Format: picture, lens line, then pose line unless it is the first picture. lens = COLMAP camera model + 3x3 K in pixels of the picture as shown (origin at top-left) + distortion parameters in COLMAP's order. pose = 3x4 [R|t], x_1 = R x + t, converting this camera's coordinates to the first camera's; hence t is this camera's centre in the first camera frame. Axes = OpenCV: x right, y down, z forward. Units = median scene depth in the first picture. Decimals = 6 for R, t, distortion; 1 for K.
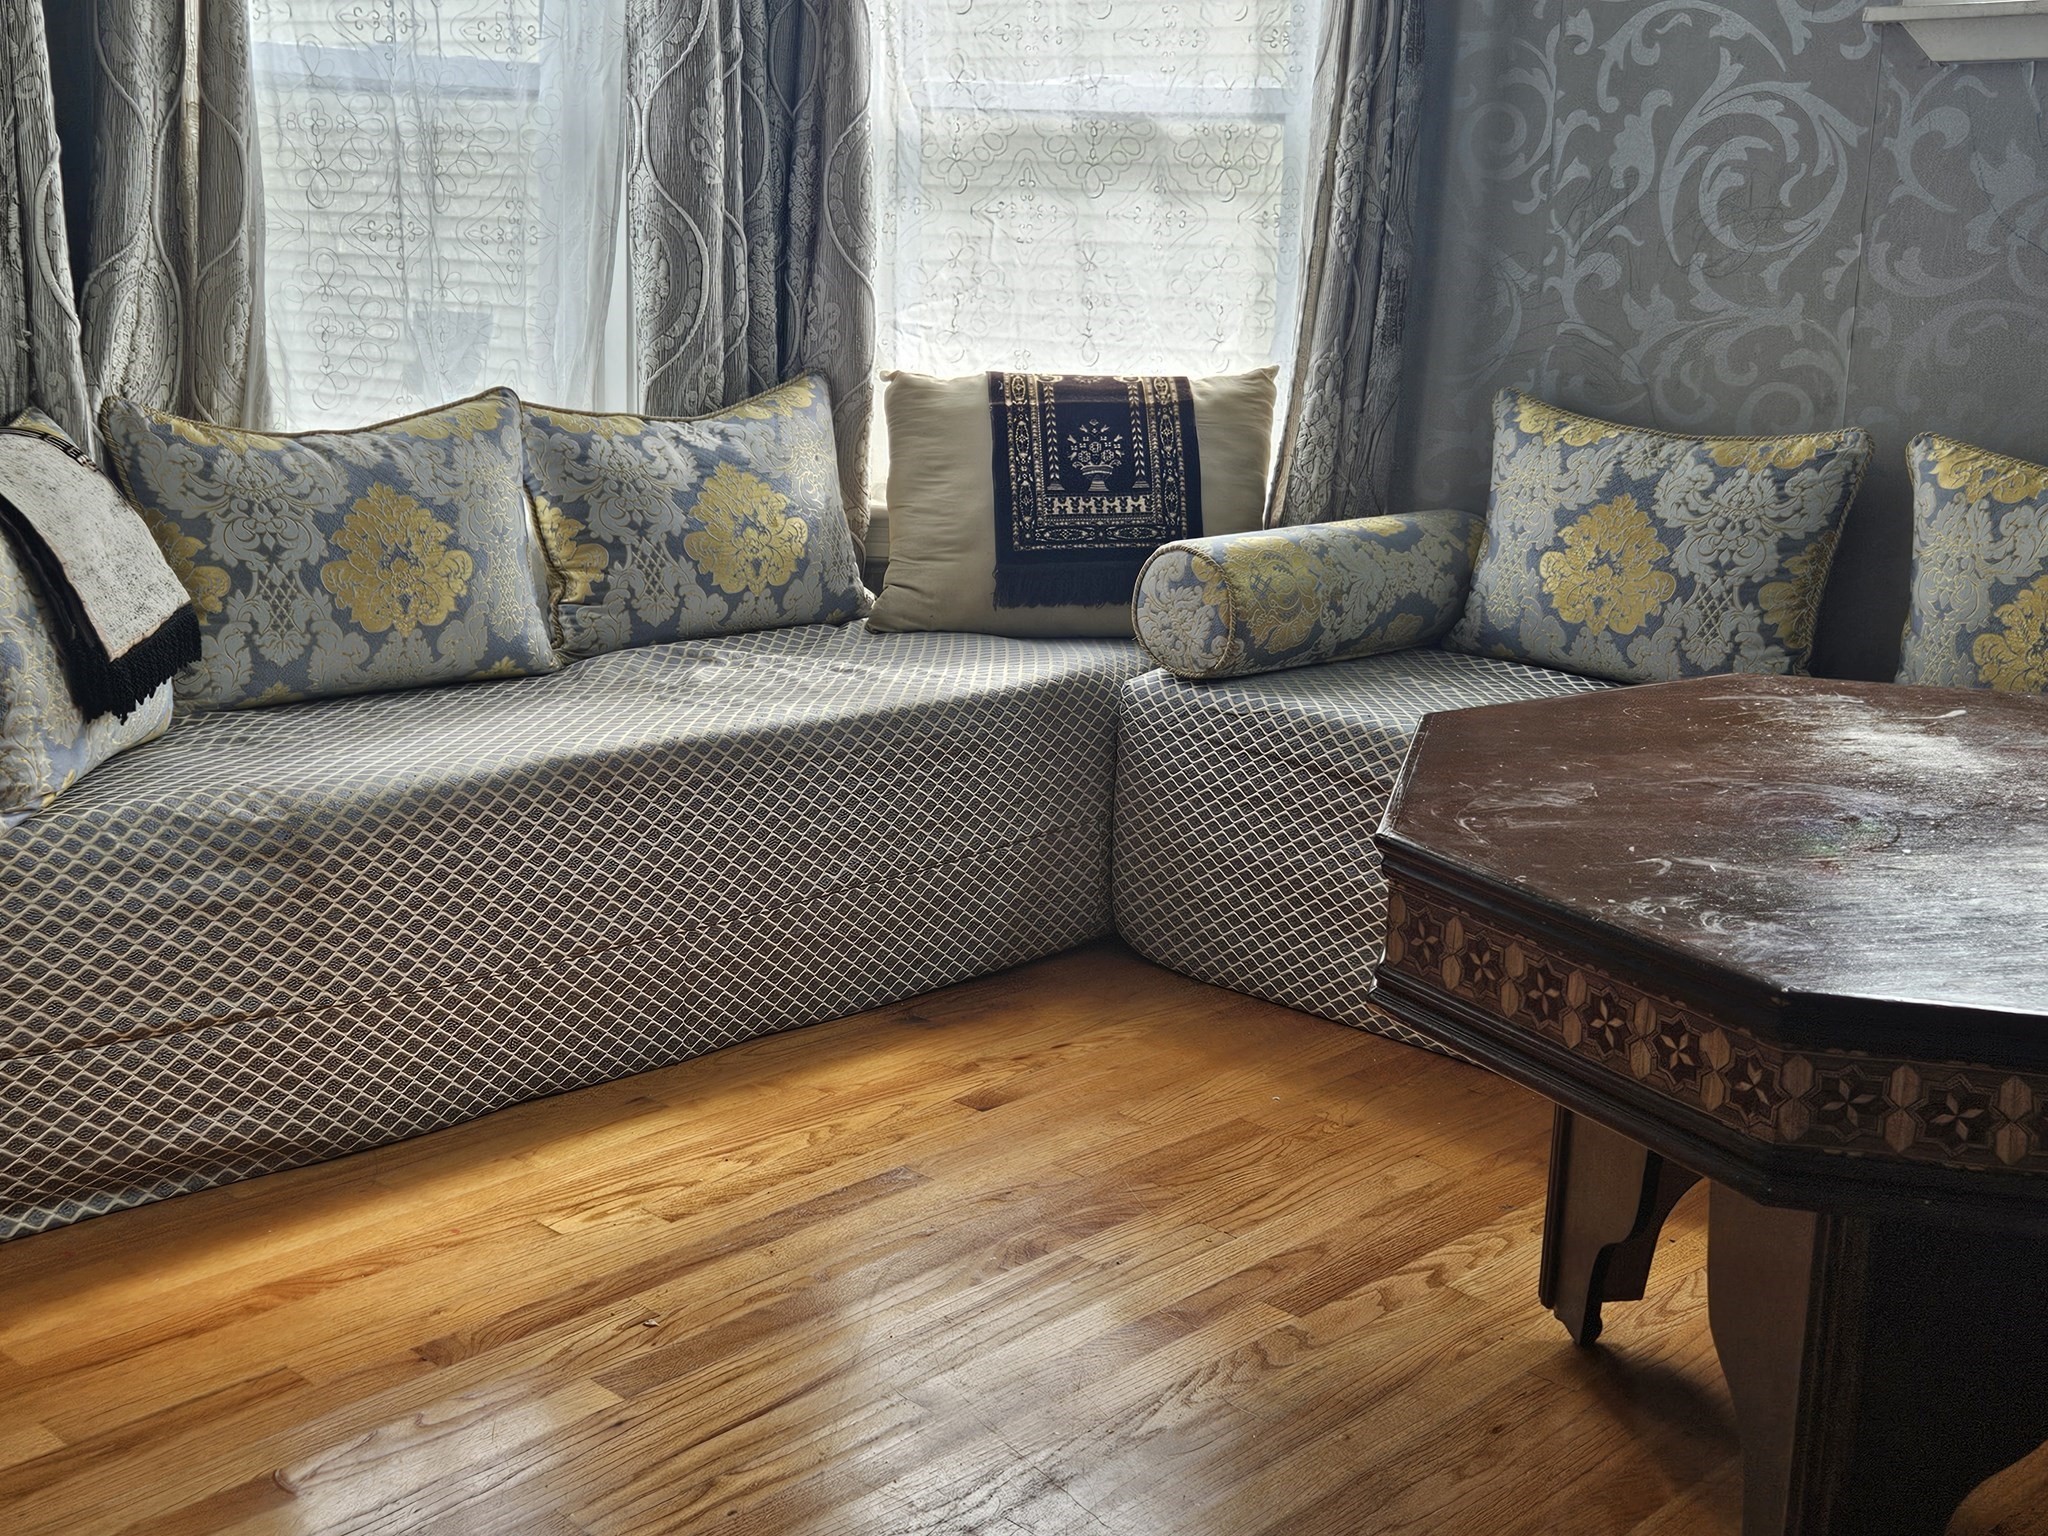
lens RADIAL K [[2463.6, 0, 1020.3], [0, 2463.6, 781.5], [0, 0, 1]] dist [0.107062, -0.169685]
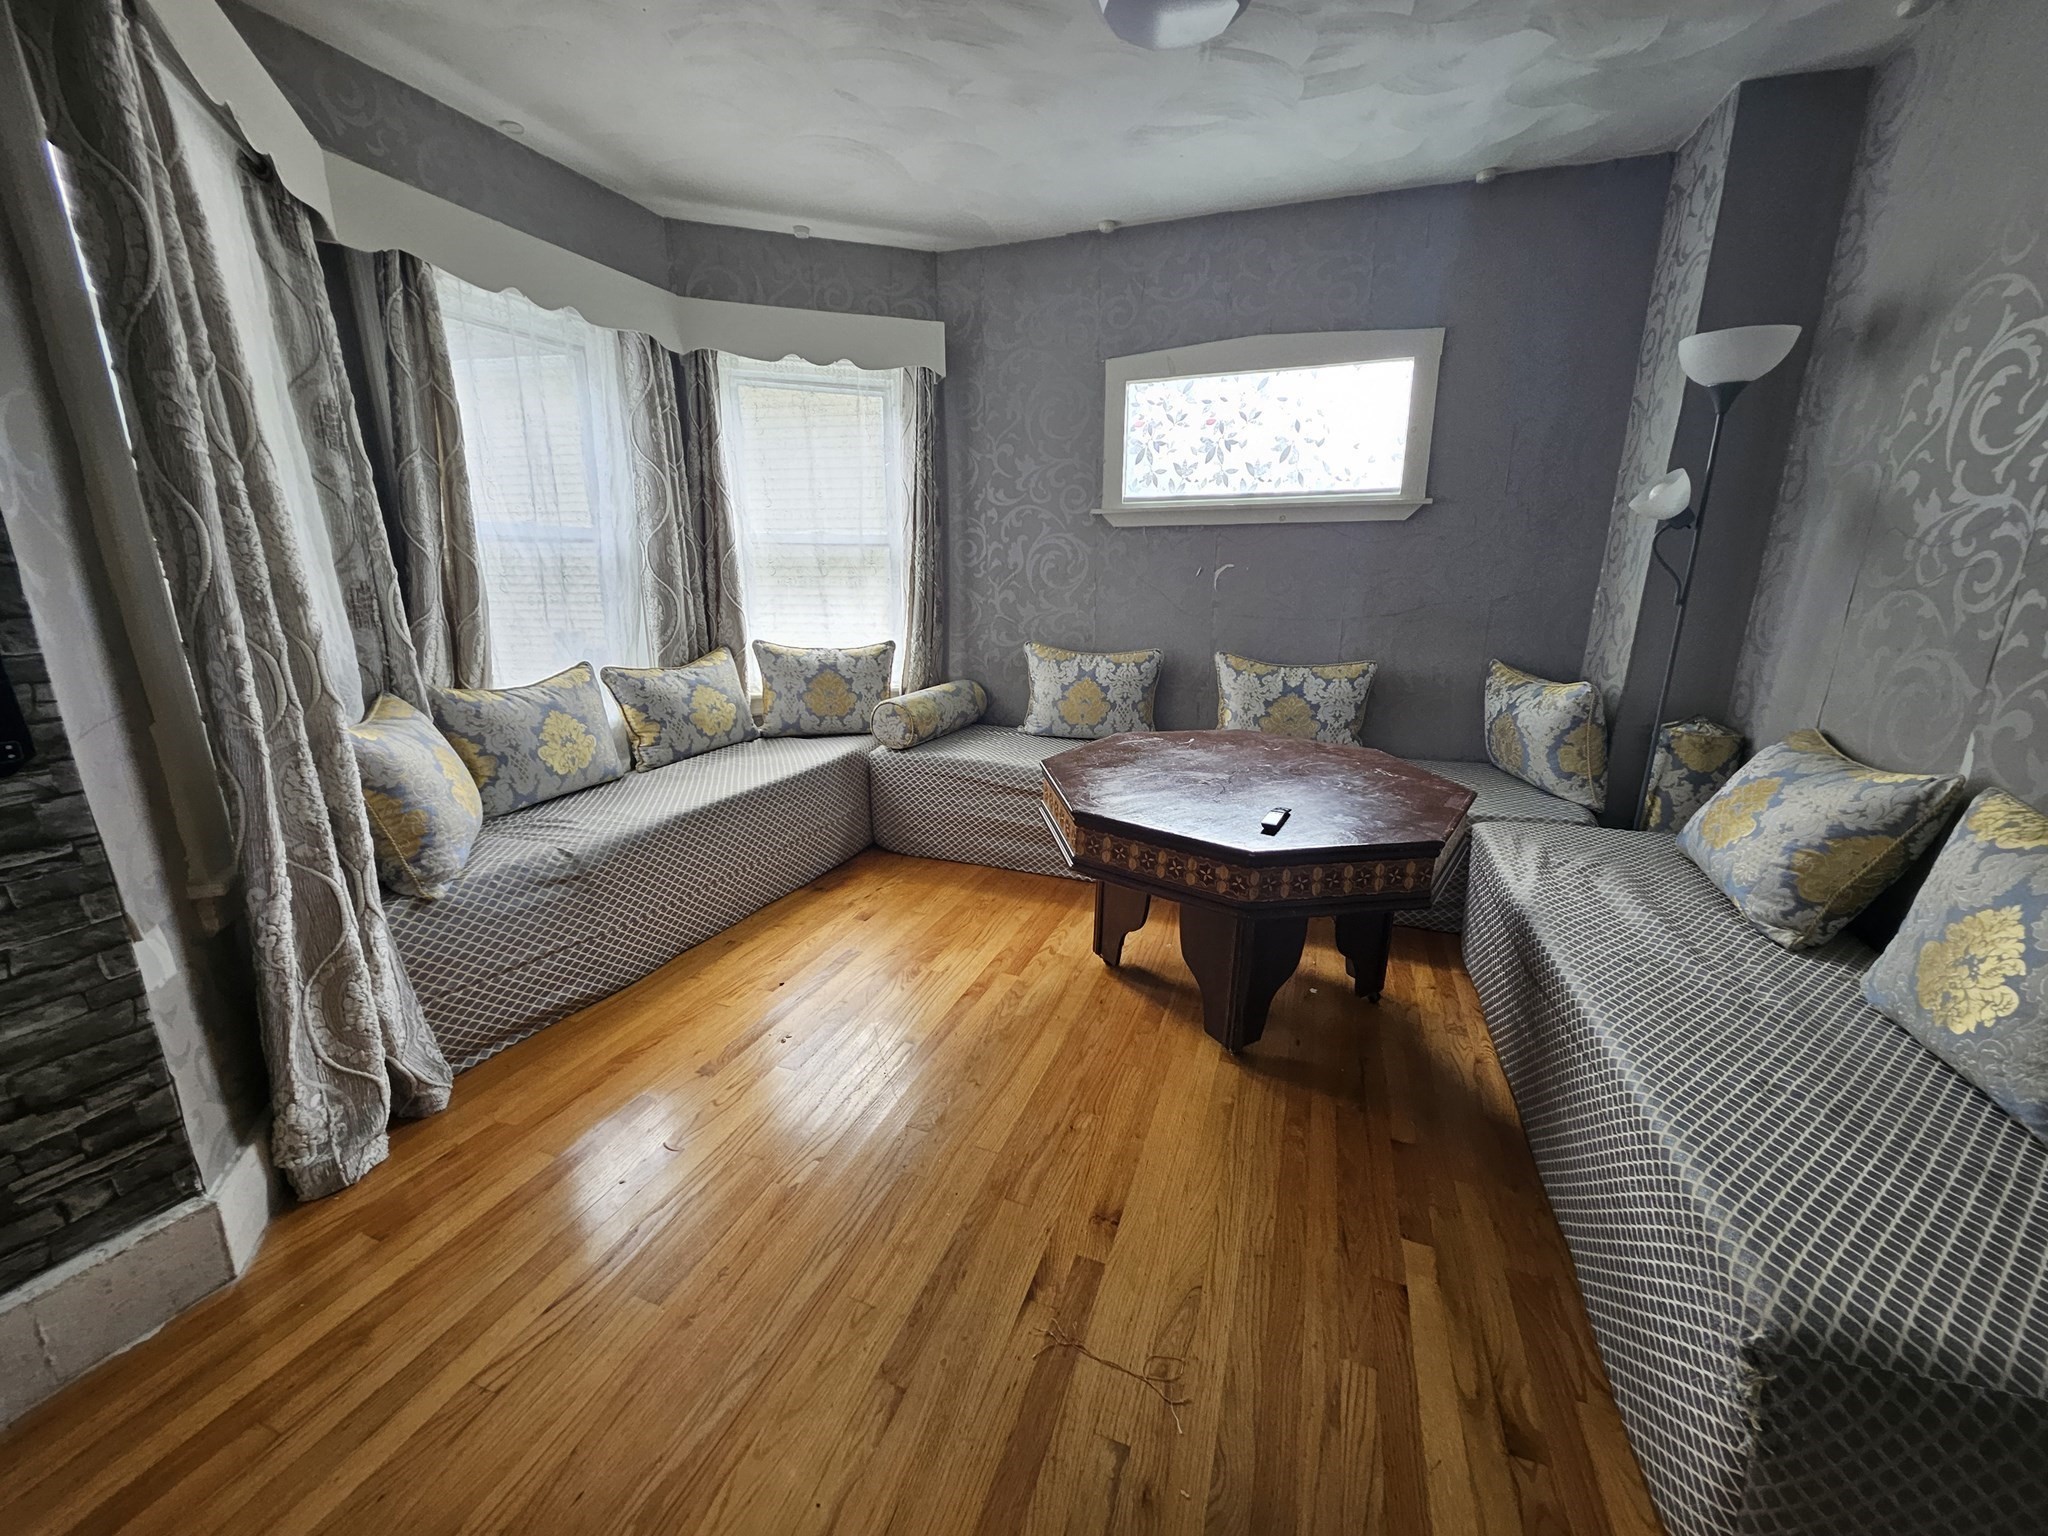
lens RADIAL K [[800.6, 0, 1035.4], [0, 800.6, 788.5], [0, 0, 1]] dist [0.008376, -0.004851]
pose [[0.917573, -0.129106, 0.376020, -0.129808], [0.112221, 0.991451, 0.066569, -0.039893], [-0.381400, -0.018884, 0.924217, 0.104930]]
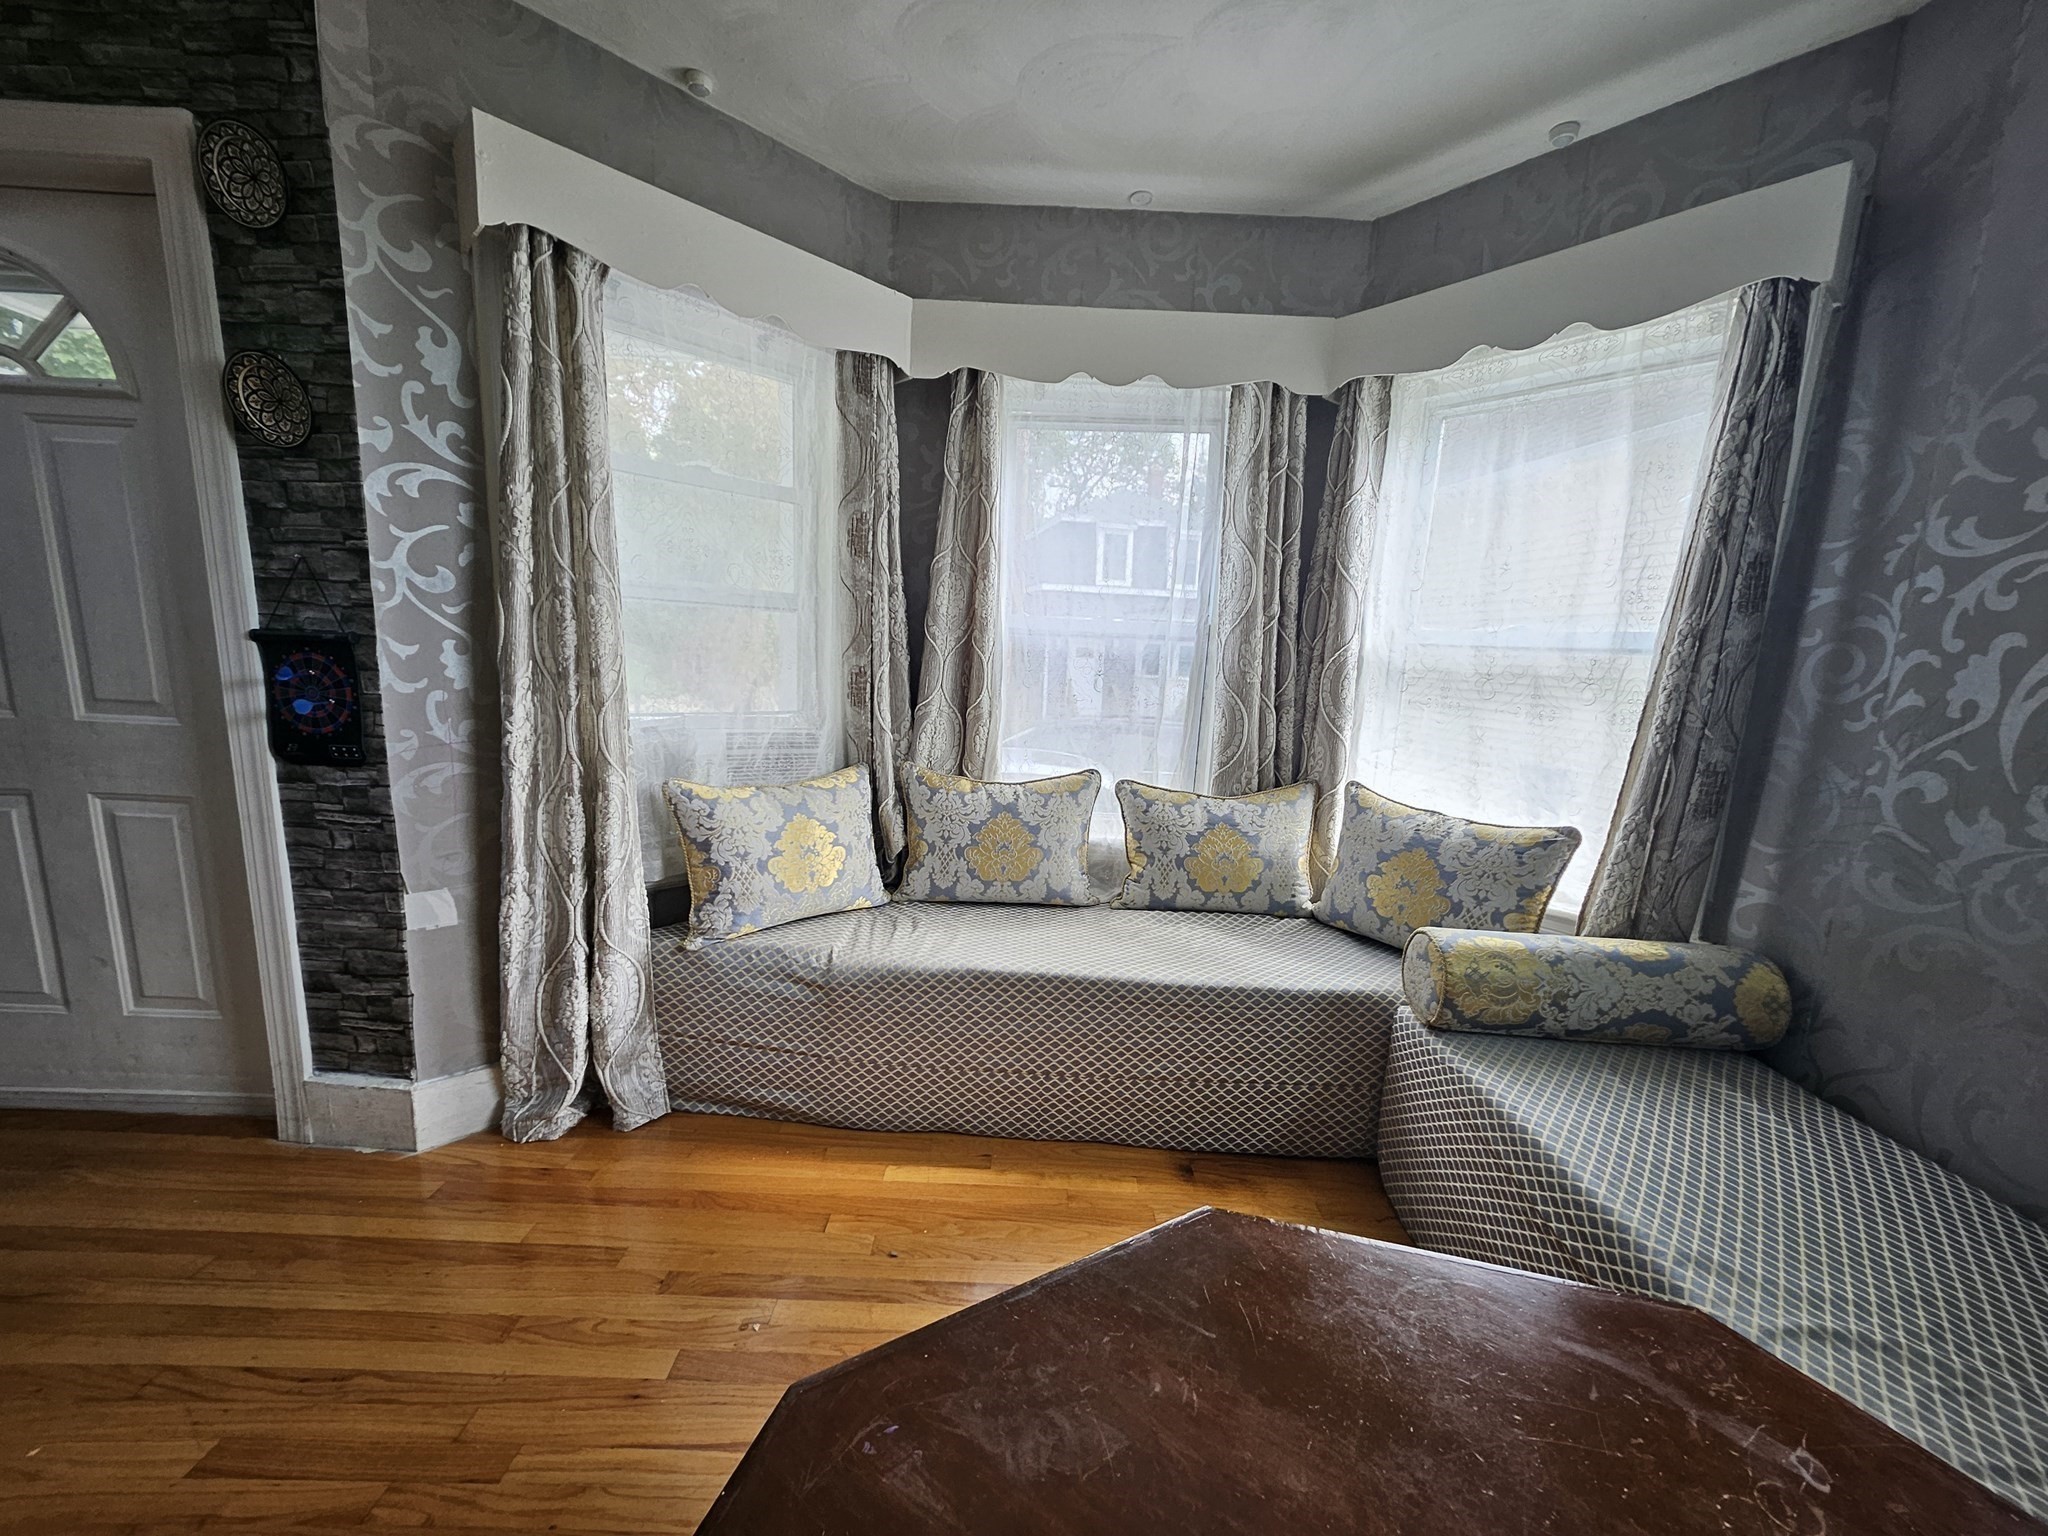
lens RADIAL K [[813.5, 0, 1025.3], [0, 813.5, 787.2], [0, 0, 1]] dist [0.010175, -0.000140]
pose [[0.678081, 0.132491, -0.722947, 0.235150], [-0.195043, 0.980789, -0.003194, -0.128116], [0.708635, 0.143171, 0.690897, 0.462332]]
